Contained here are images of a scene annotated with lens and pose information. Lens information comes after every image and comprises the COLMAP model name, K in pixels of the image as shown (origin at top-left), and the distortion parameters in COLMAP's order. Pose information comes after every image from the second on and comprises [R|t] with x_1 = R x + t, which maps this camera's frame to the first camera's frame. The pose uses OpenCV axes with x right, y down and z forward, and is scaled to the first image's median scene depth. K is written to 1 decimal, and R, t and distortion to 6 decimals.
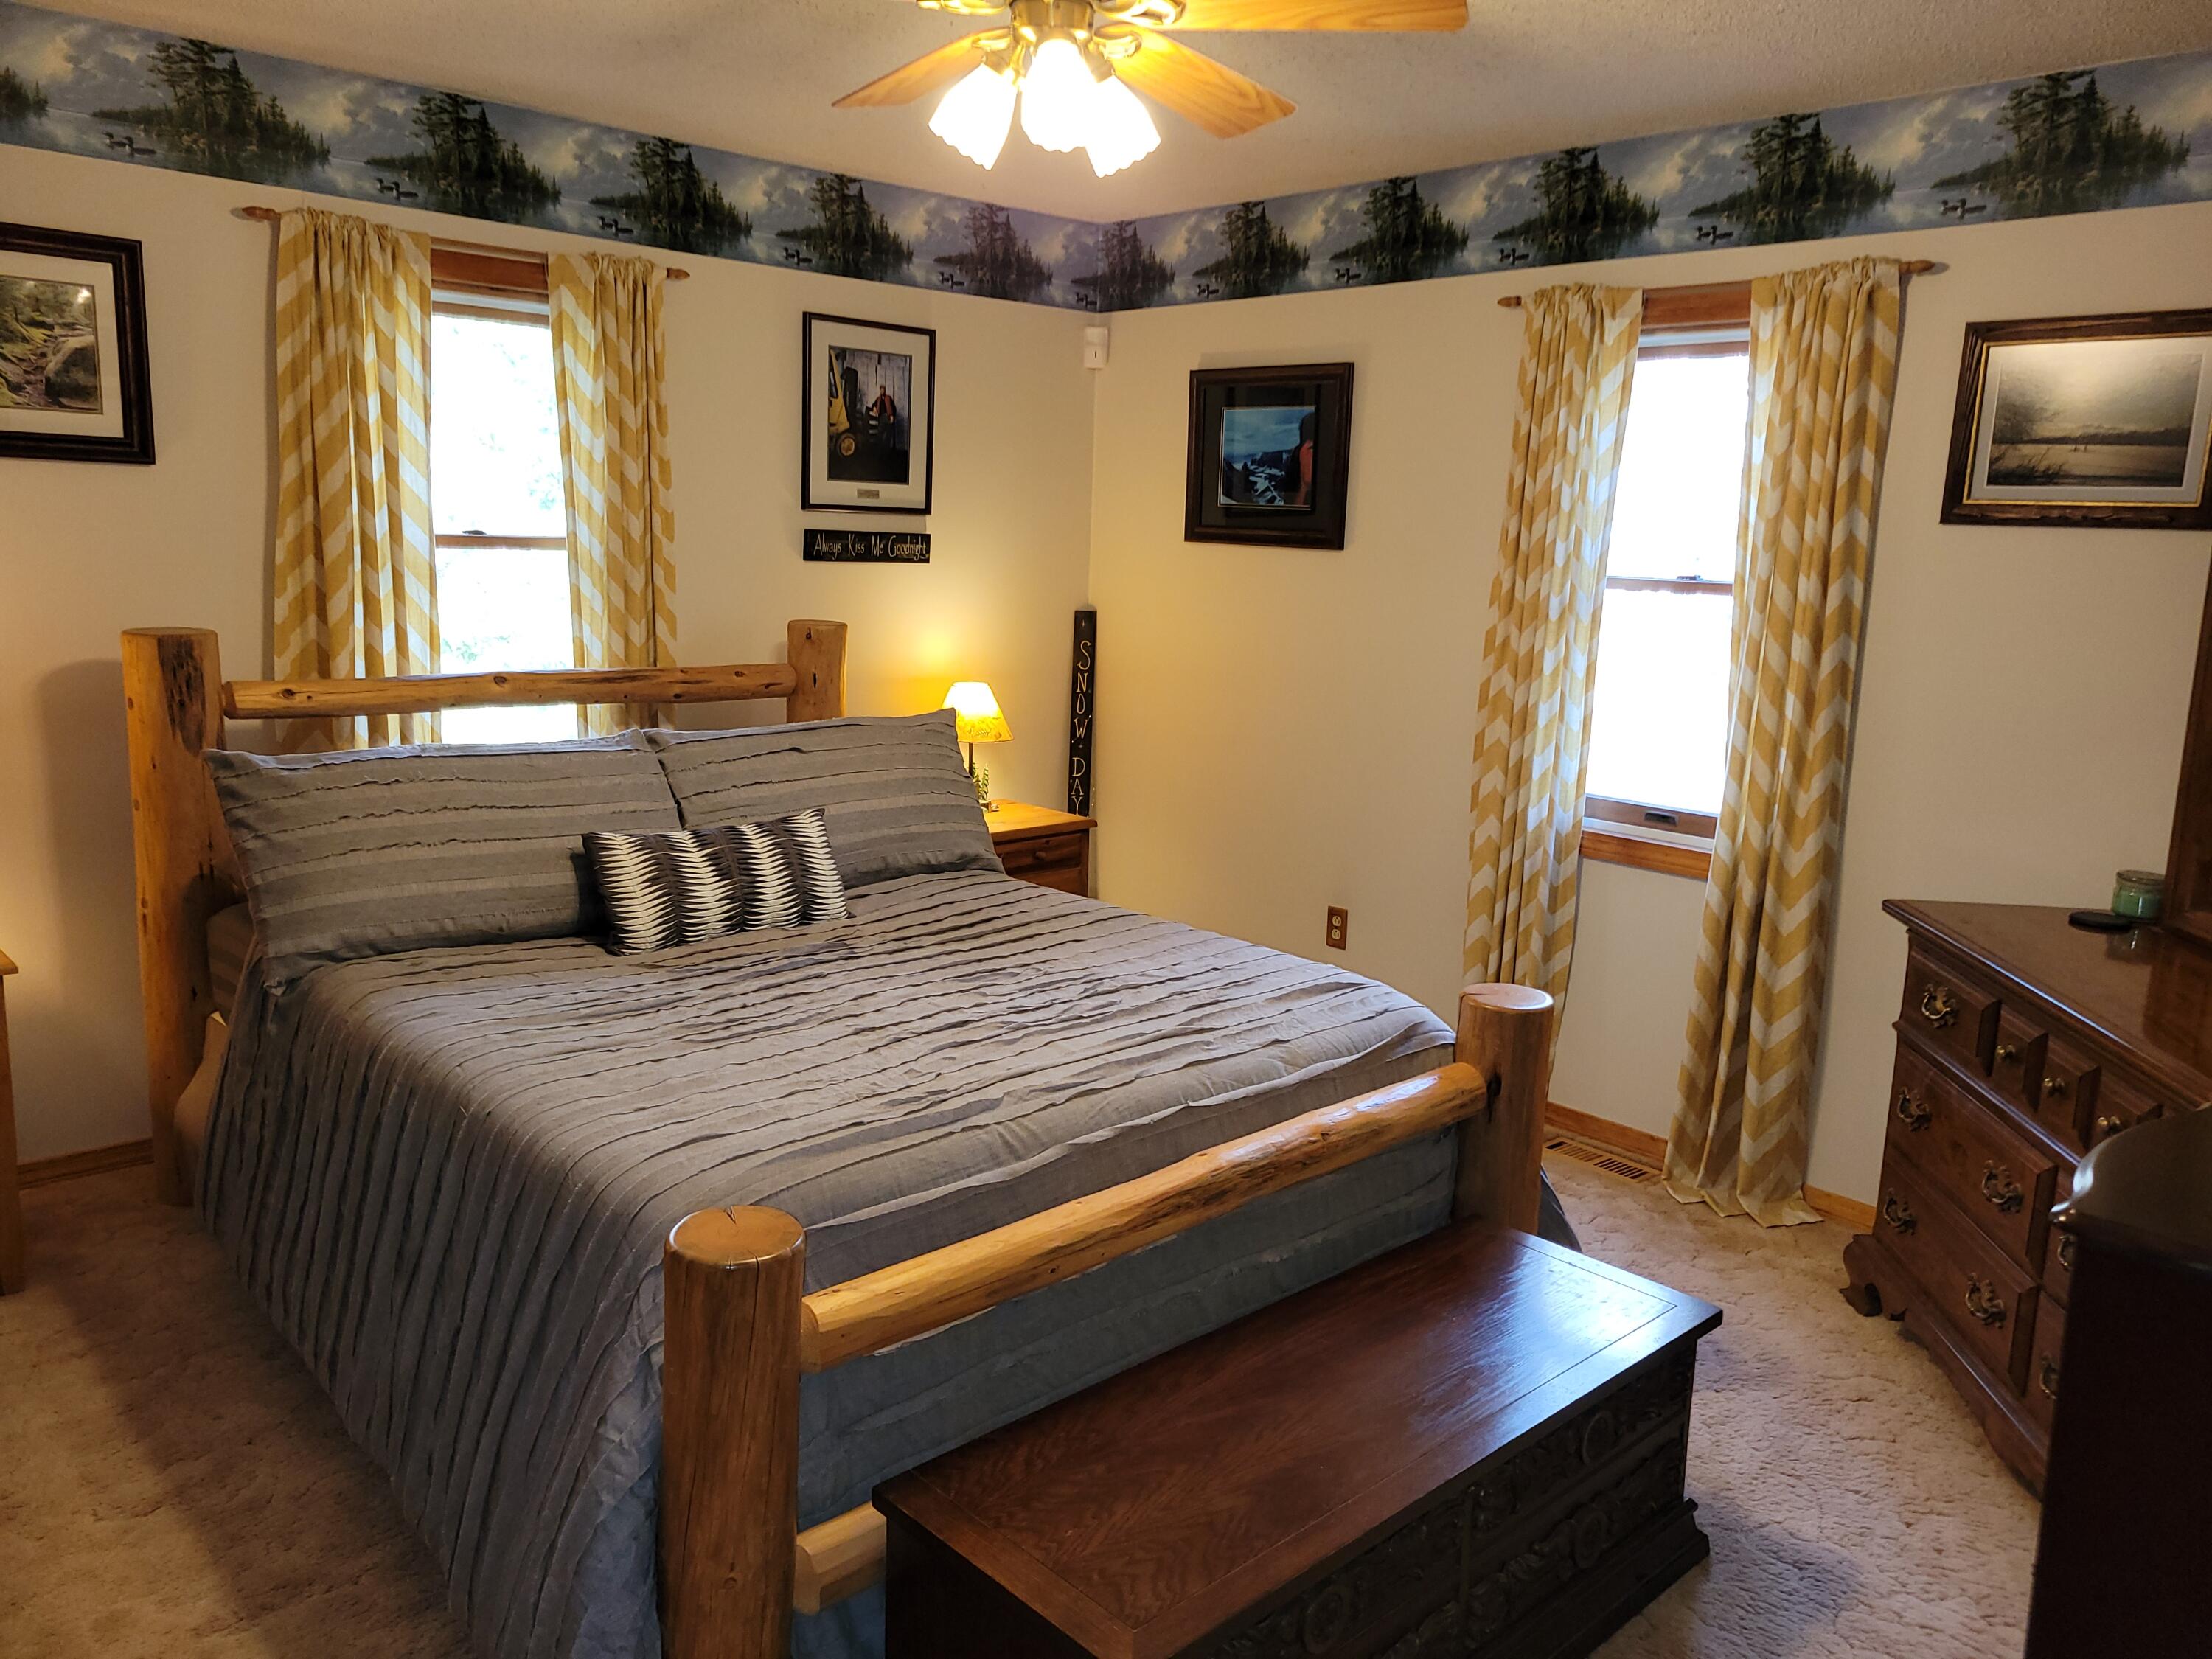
lens RADIAL K [[1645.3, 0, 1129.9], [0, 1645.3, 816.0], [0, 0, 1]] dist [0.053710, -0.030812]
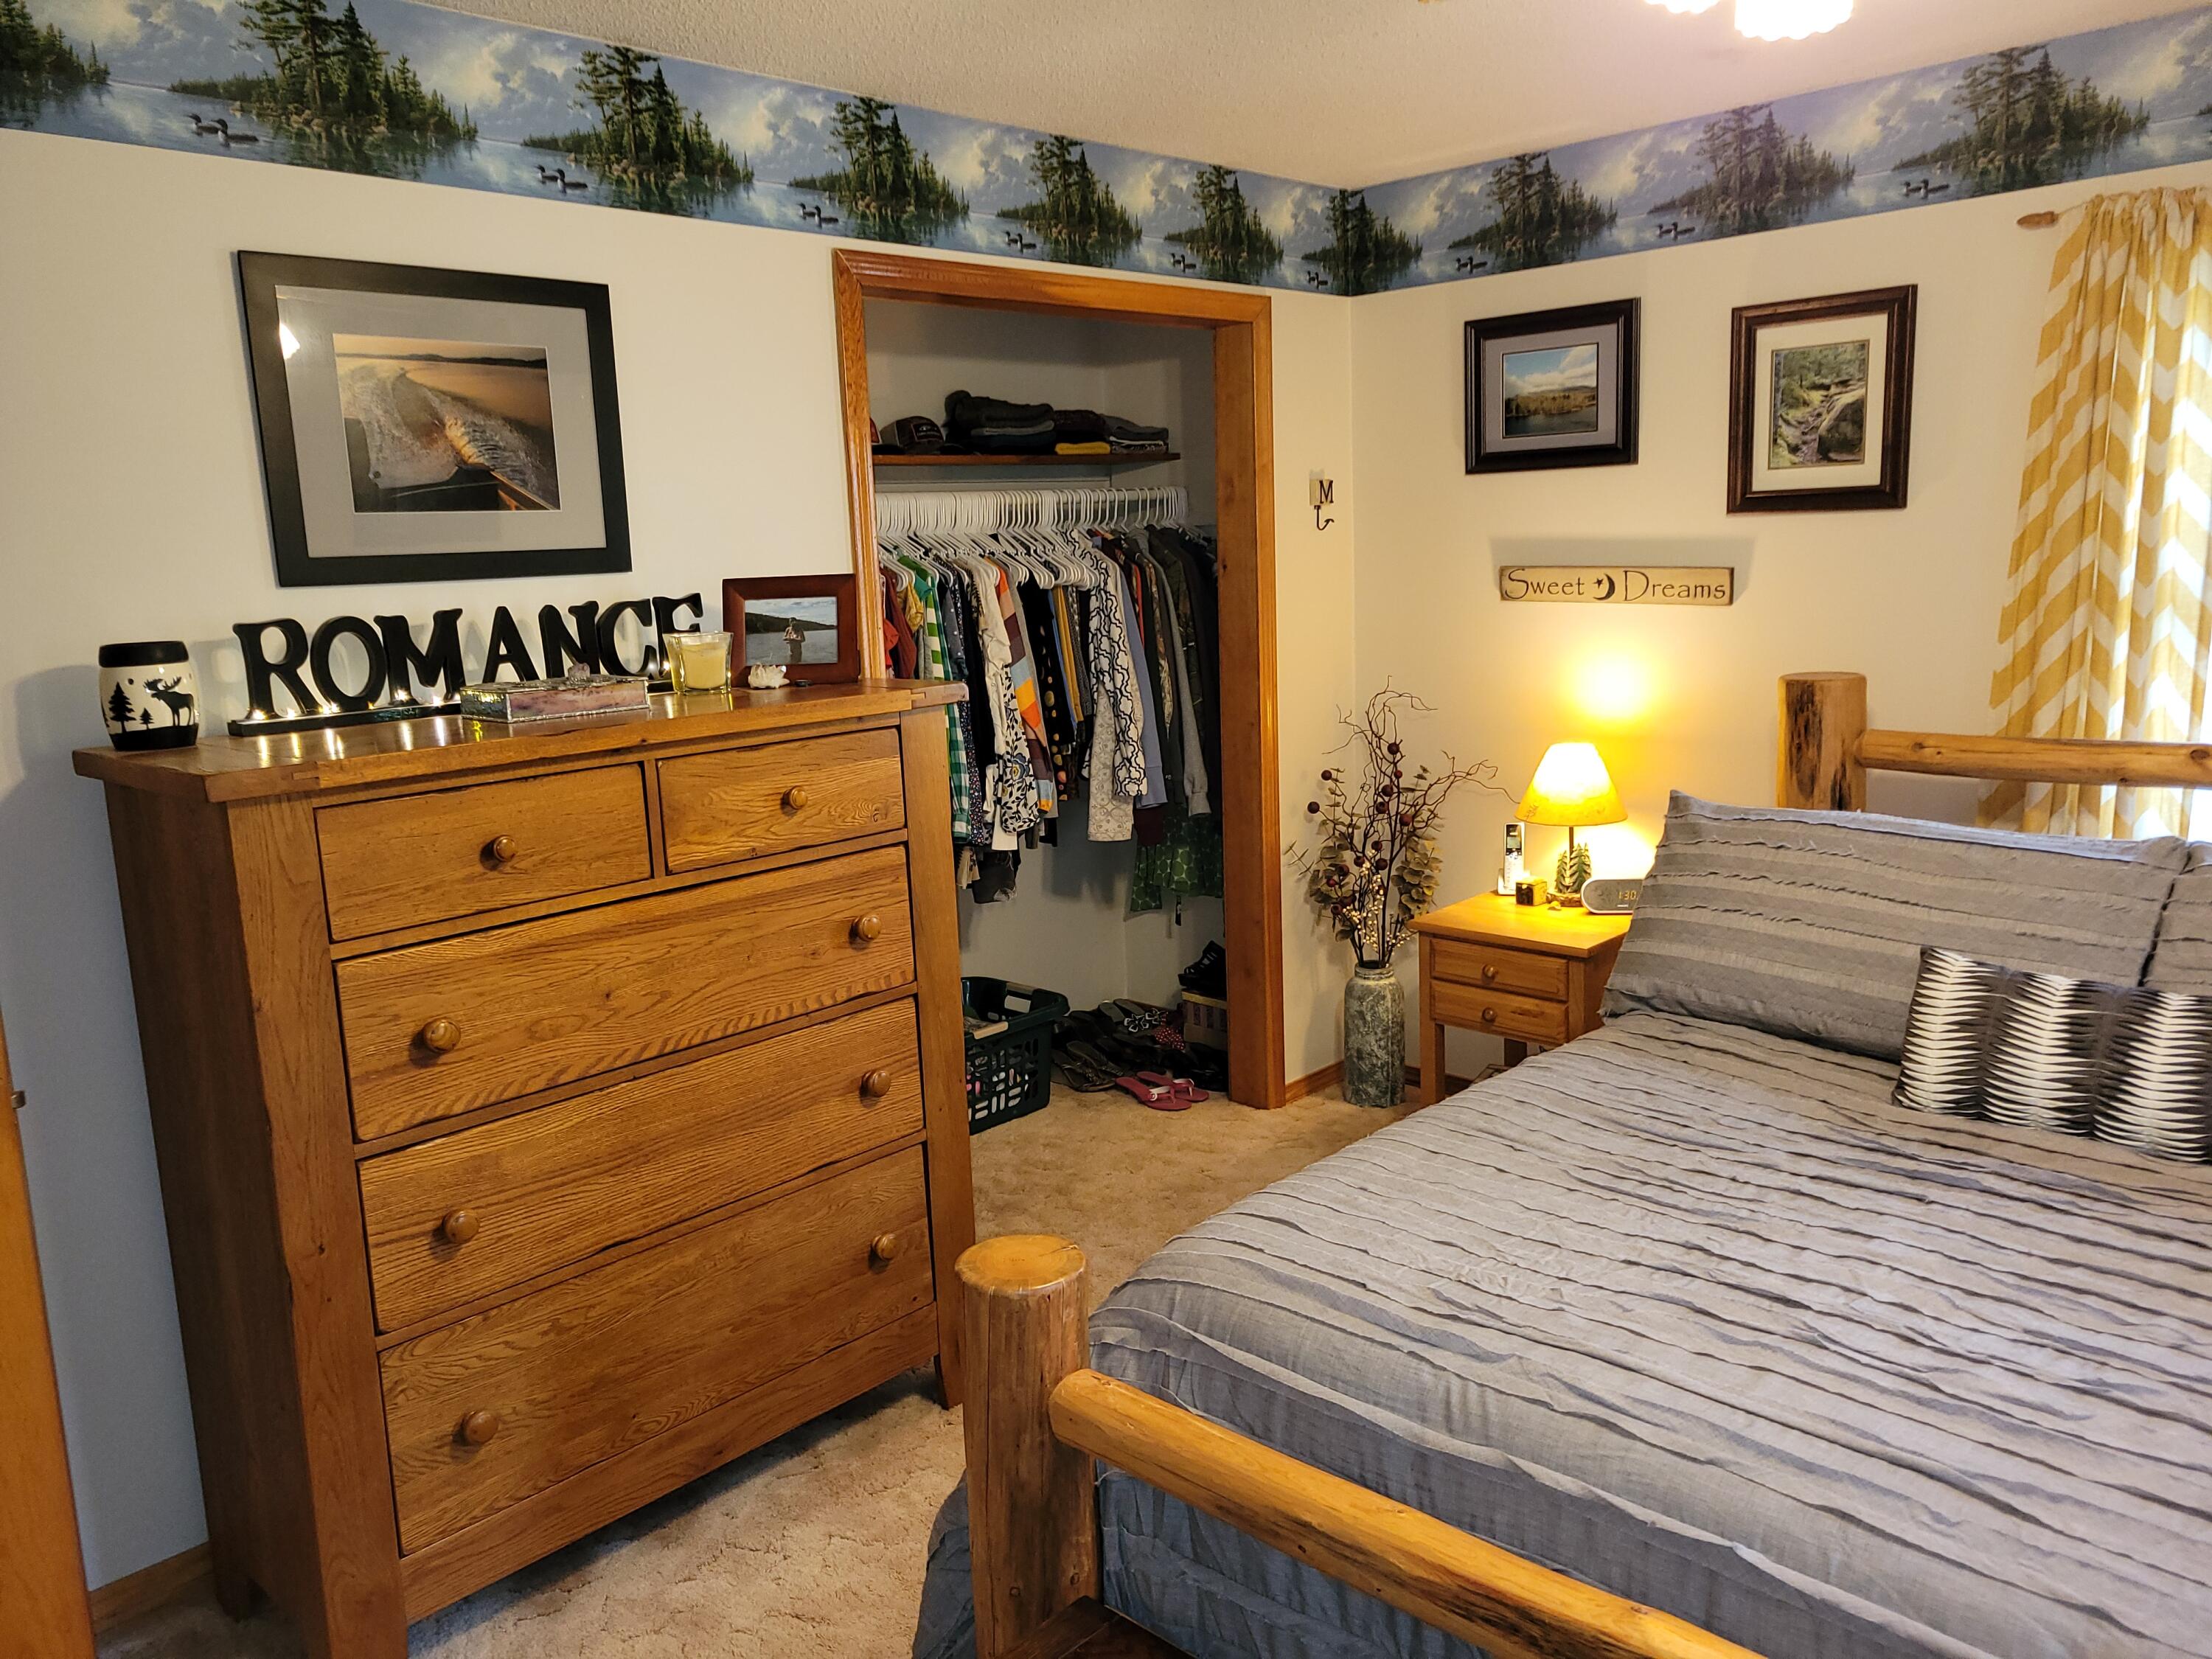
lens RADIAL K [[1645.3, 0, 1095.0], [0, 1645.3, 839.5], [0, 0, 1]] dist [0.053710, -0.030812]
pose [[0.045211, 0.144208, -0.988514, 0.452082], [-0.137552, 0.980999, 0.136821, -0.097373], [0.989462, 0.129786, 0.064188, 0.546523]]
